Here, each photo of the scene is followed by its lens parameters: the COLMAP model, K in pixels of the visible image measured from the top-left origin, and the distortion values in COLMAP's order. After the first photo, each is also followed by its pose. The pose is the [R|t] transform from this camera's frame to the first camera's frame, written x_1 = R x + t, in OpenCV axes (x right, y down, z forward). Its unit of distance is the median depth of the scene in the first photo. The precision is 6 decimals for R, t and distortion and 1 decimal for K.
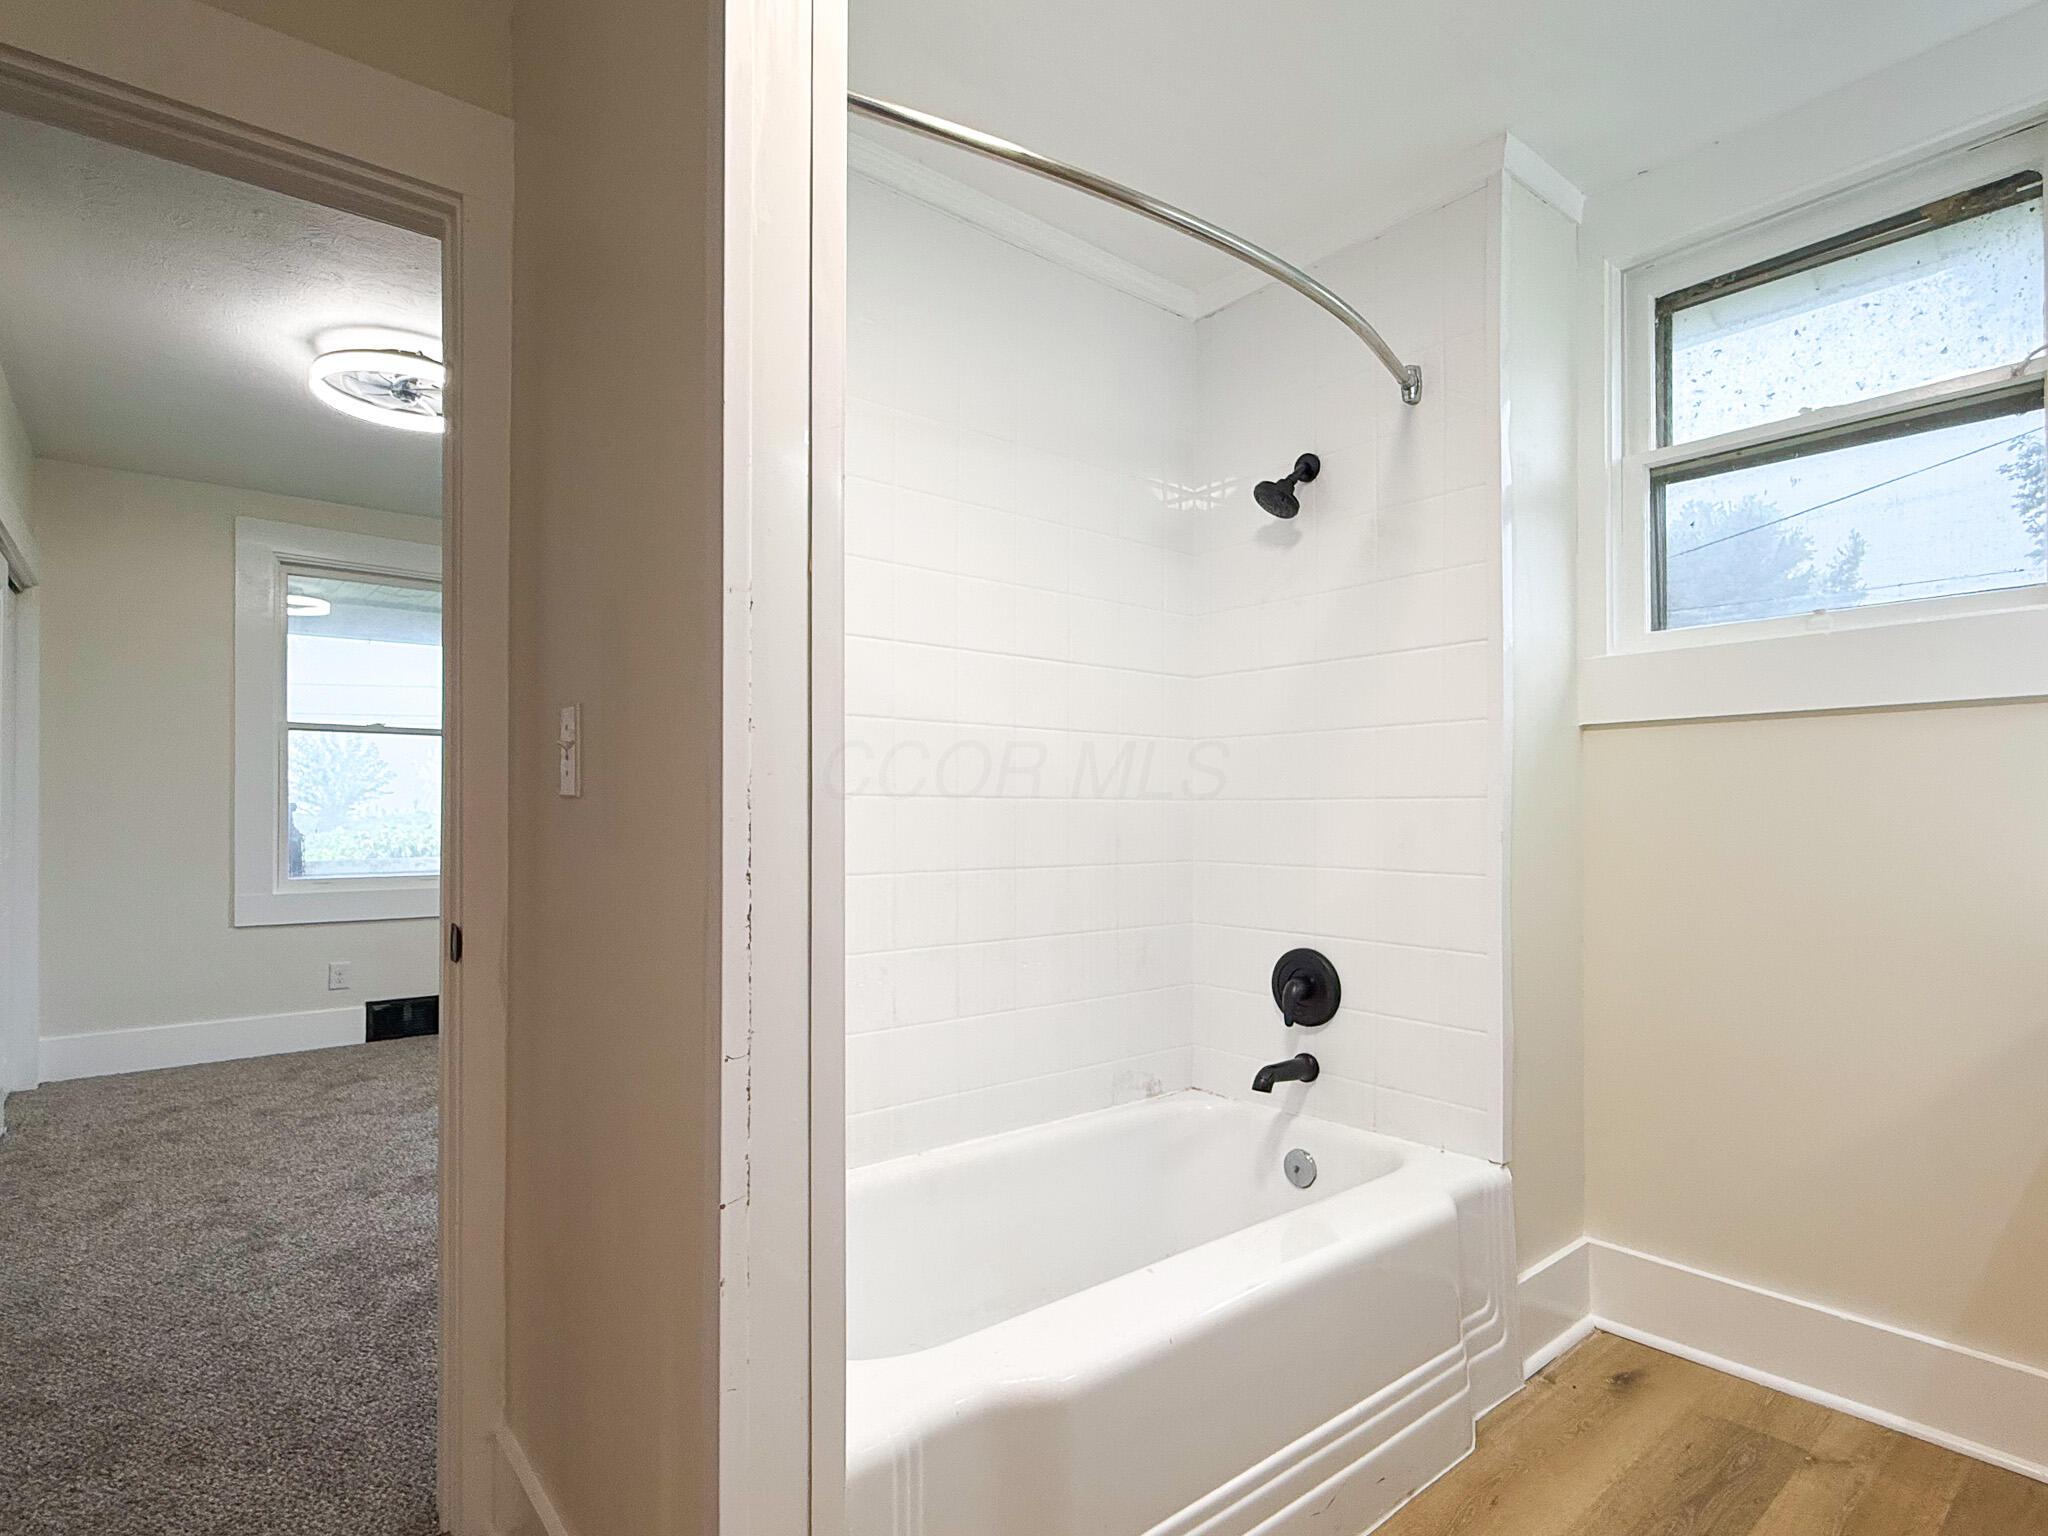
lens RADIAL K [[1061.9, 0, 1019.7], [0, 1061.9, 814.1], [0, 0, 1]] dist [0.002187, 0.000651]
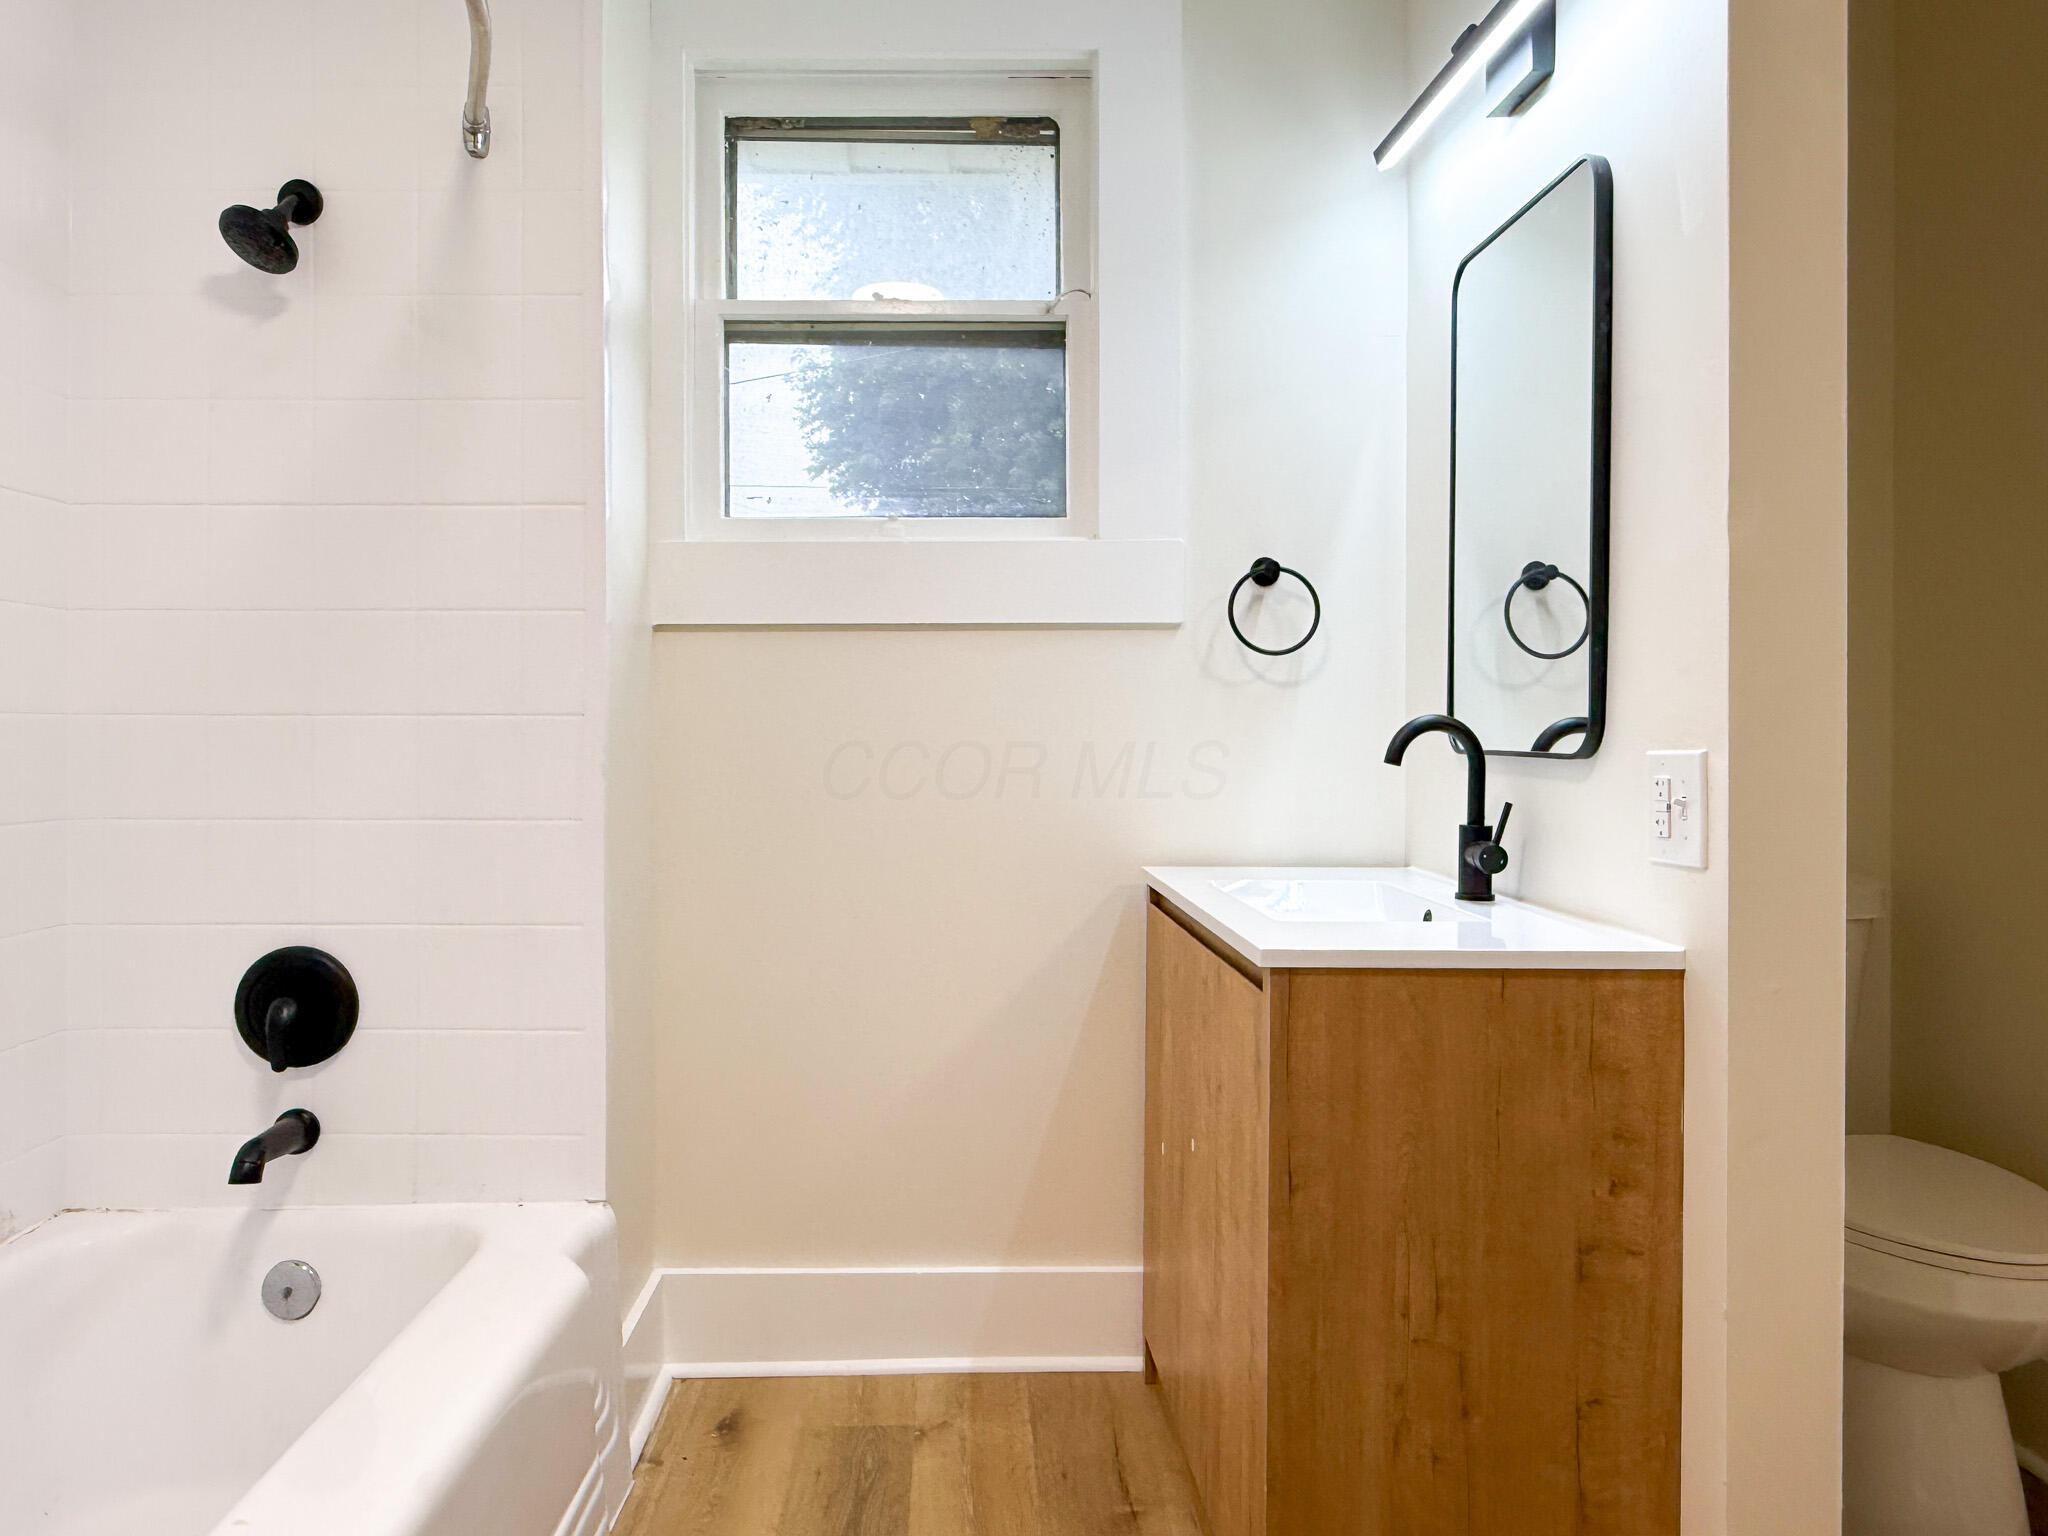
lens RADIAL K [[1468.3, 0, 1012.2], [0, 1468.3, 734.8], [0, 0, 1]] dist [0.003501, -0.001711]
pose [[0.628075, -0.001486, 0.778151, -0.160695], [0.001182, 0.999999, 0.000956, -0.002730], [-0.778152, 0.000320, 0.628076, 0.107162]]
